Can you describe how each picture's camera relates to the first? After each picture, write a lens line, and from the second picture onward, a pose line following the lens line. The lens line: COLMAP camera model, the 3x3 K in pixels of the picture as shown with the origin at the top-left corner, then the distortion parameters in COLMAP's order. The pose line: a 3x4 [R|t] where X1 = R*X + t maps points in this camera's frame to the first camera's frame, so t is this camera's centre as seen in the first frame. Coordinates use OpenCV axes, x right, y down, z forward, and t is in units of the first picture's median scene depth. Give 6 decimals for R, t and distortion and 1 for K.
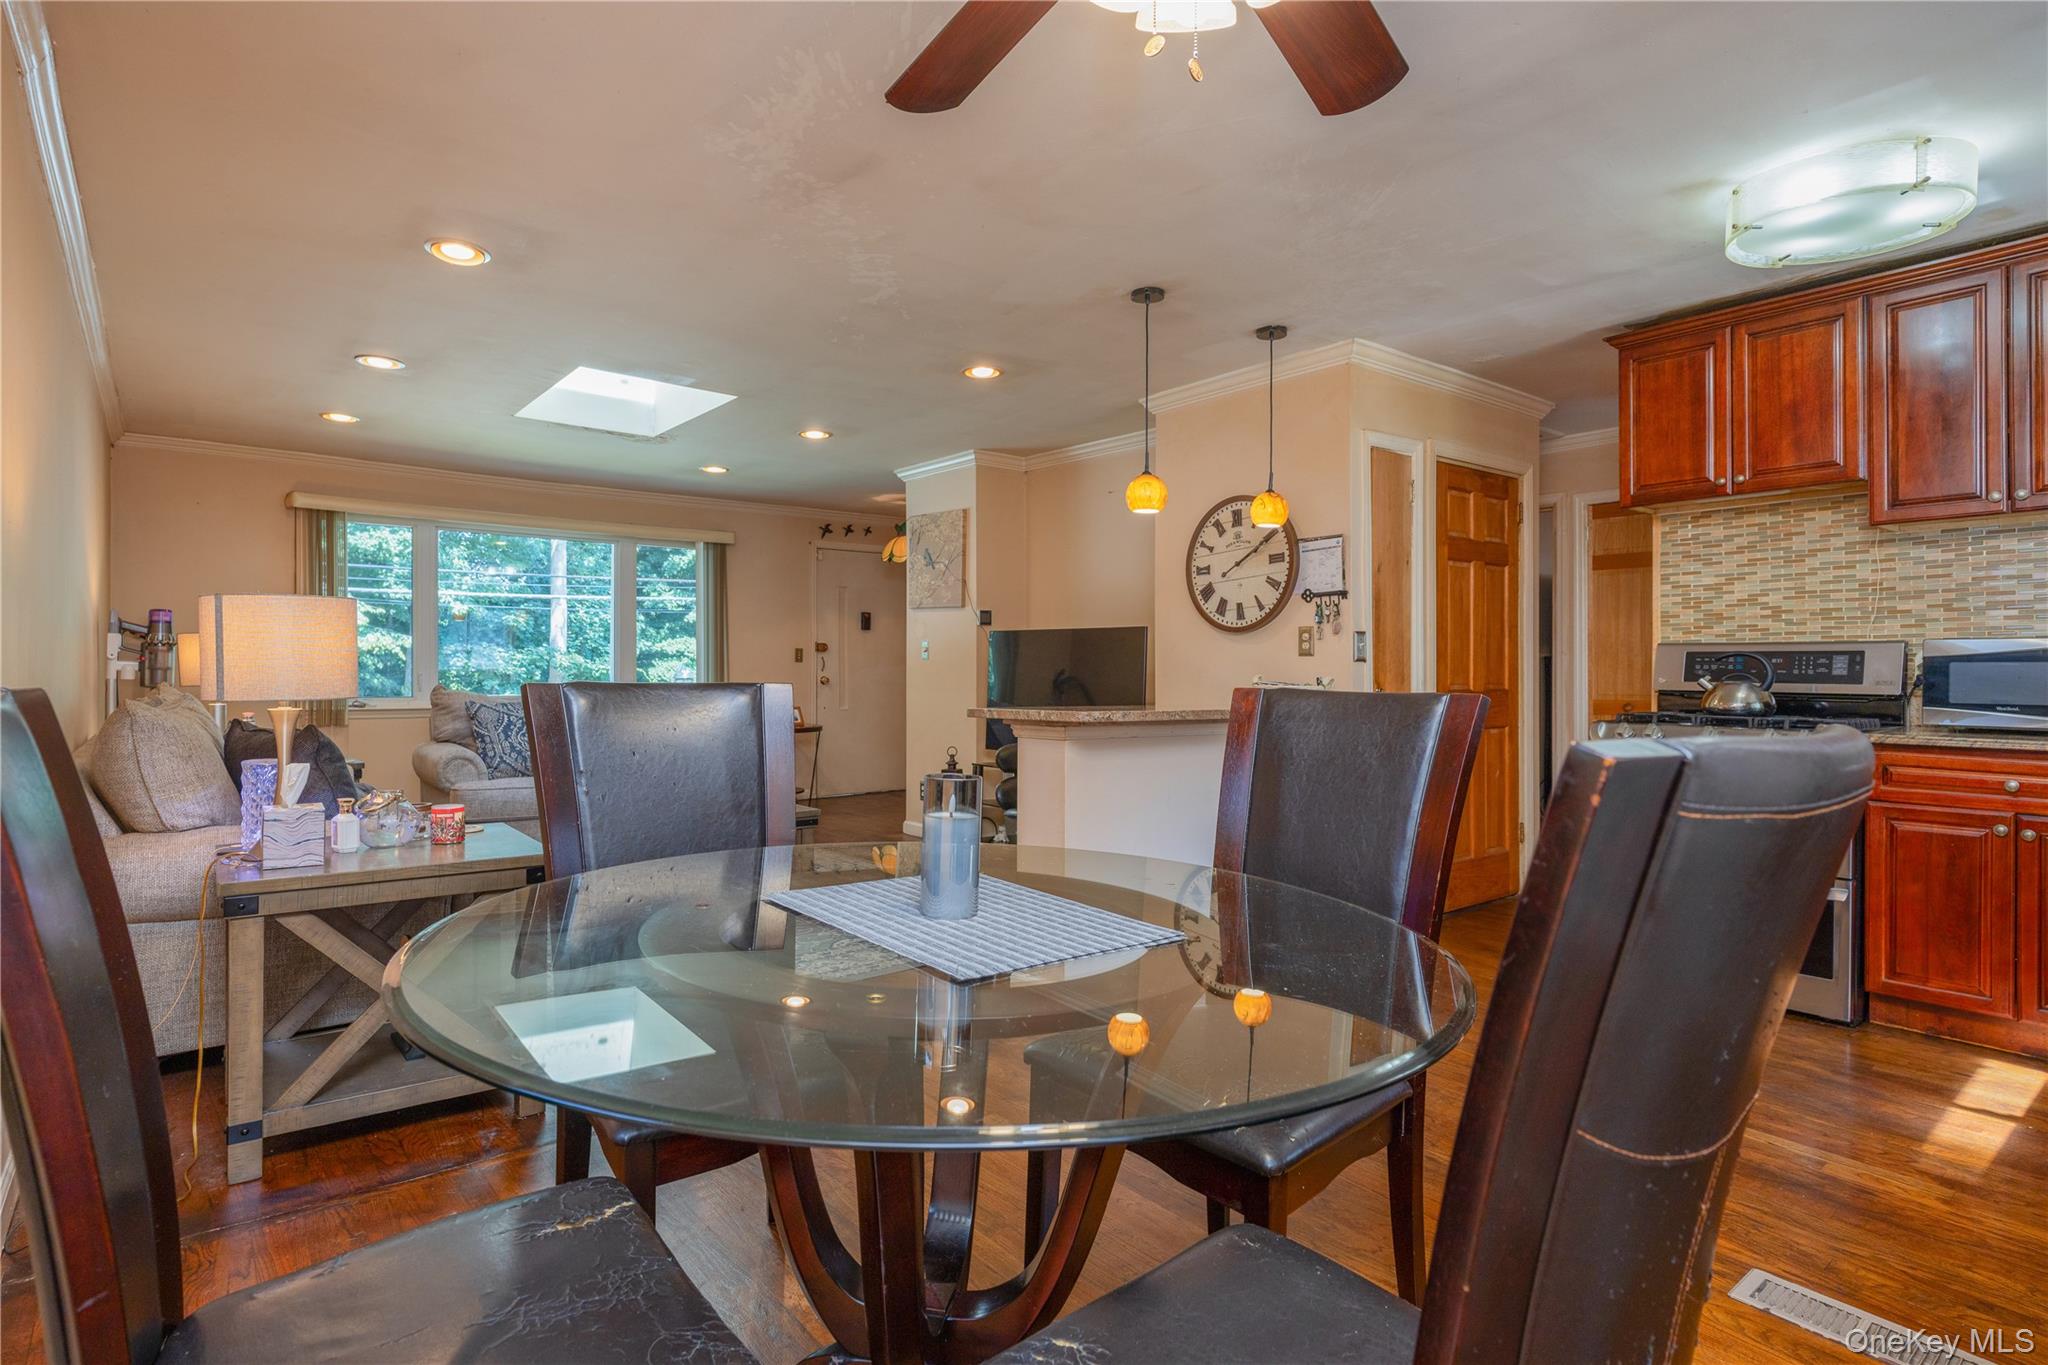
lens RADIAL K [[1057.5, 0, 1020.2], [0, 1057.5, 678.3], [0, 0, 1]] dist [-0.000522, -0.000897]
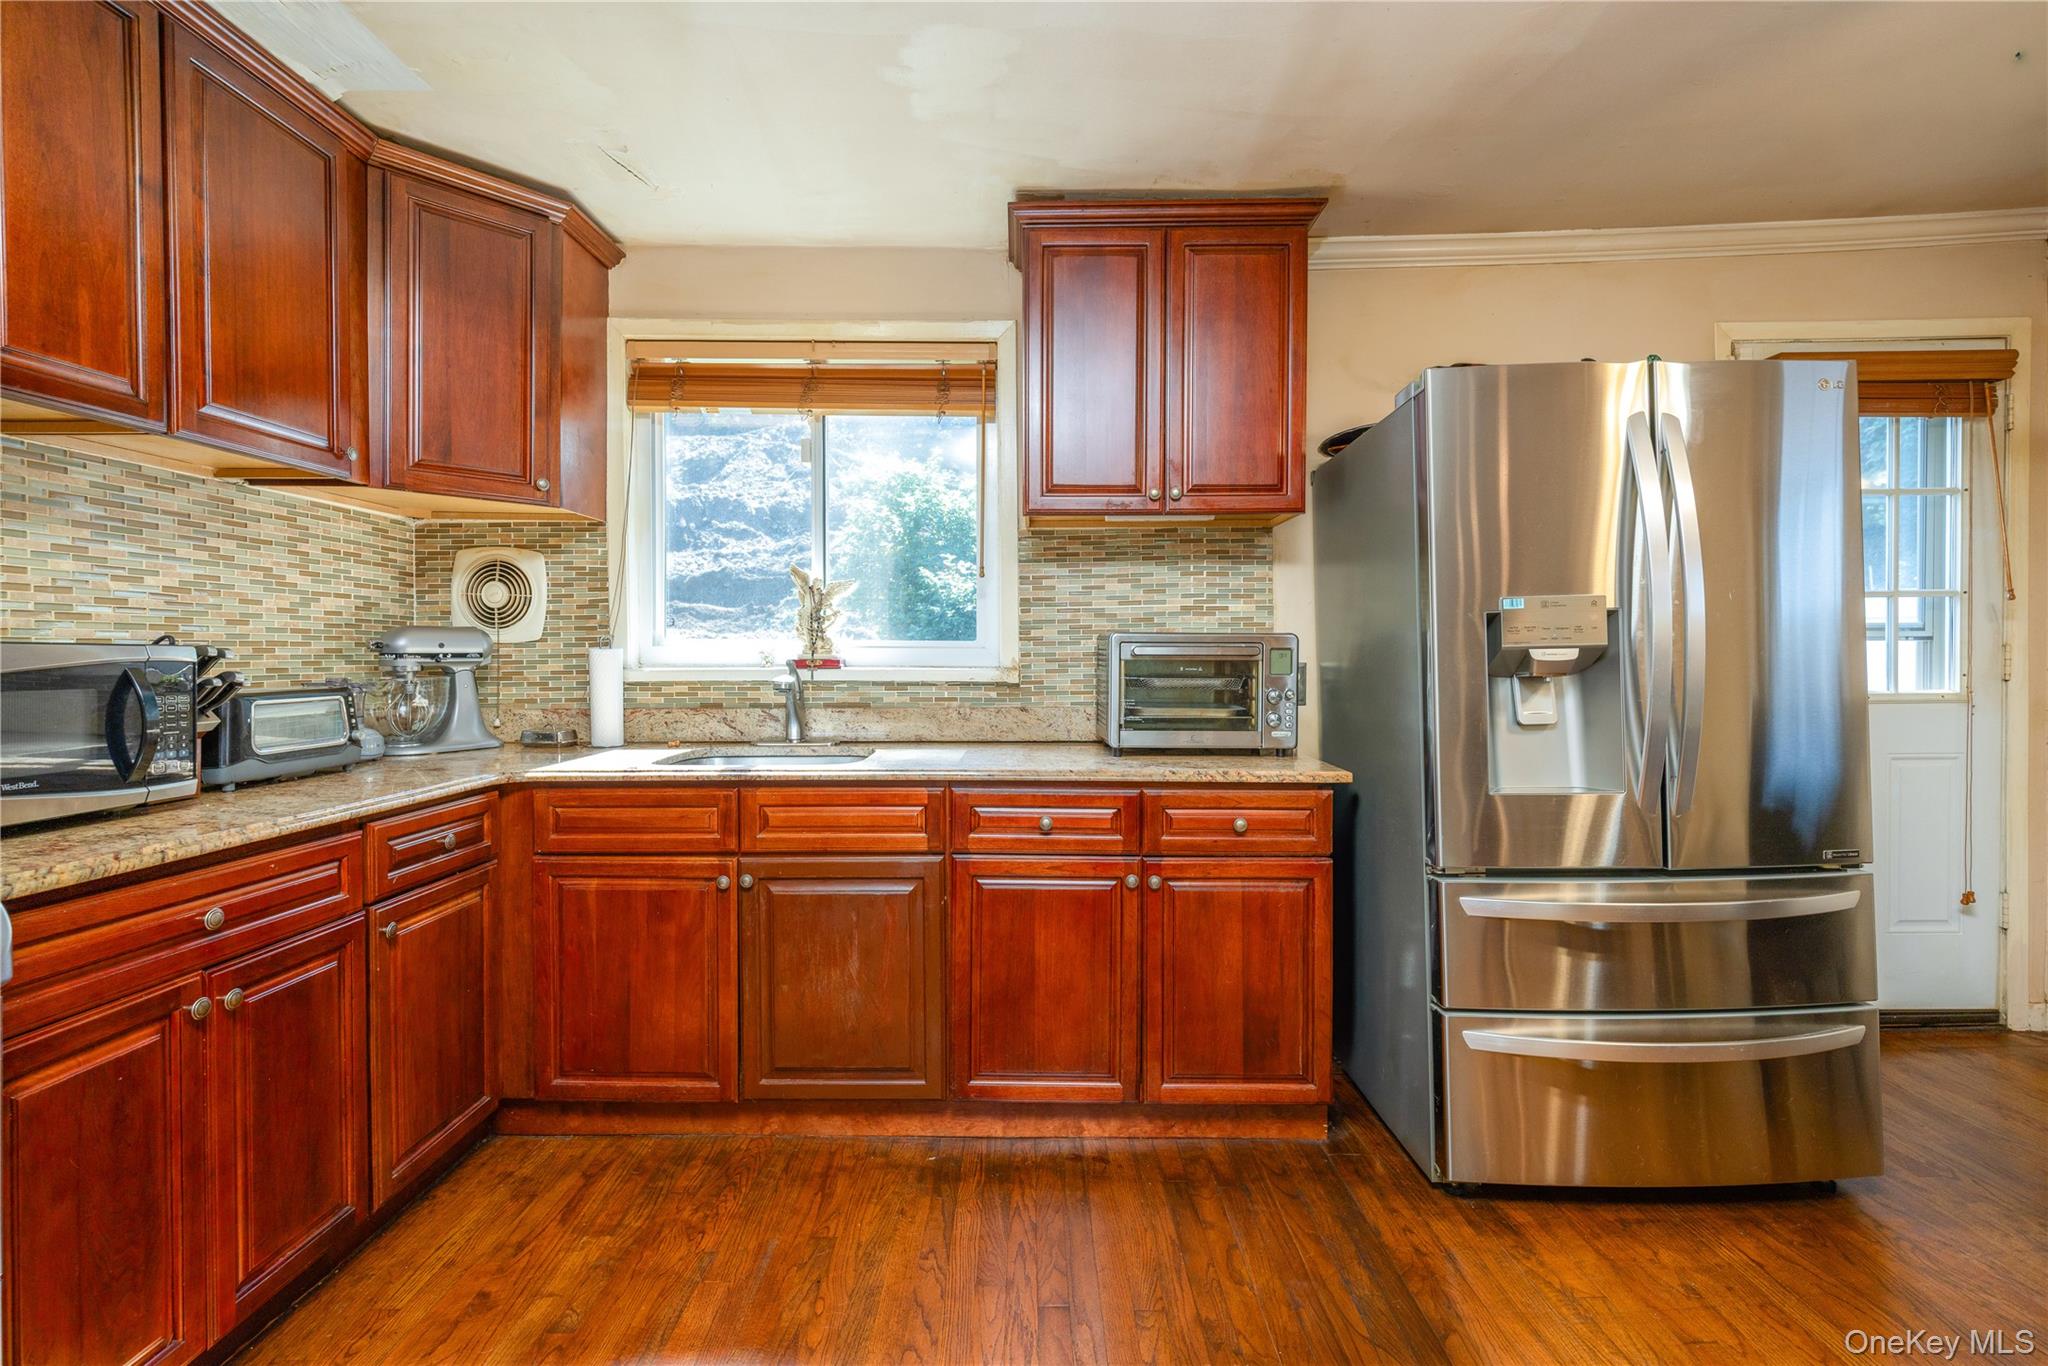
lens RADIAL K [[935.0, 0, 1012.2], [0, 935.0, 665.0], [0, 0, 1]] dist [0.001022, 0.000180]
pose [[-0.769390, -0.003371, 0.638770, 0.207915], [0.009865, 0.999804, 0.017158, -0.020978], [-0.638703, 0.019502, -0.769206, 0.721344]]
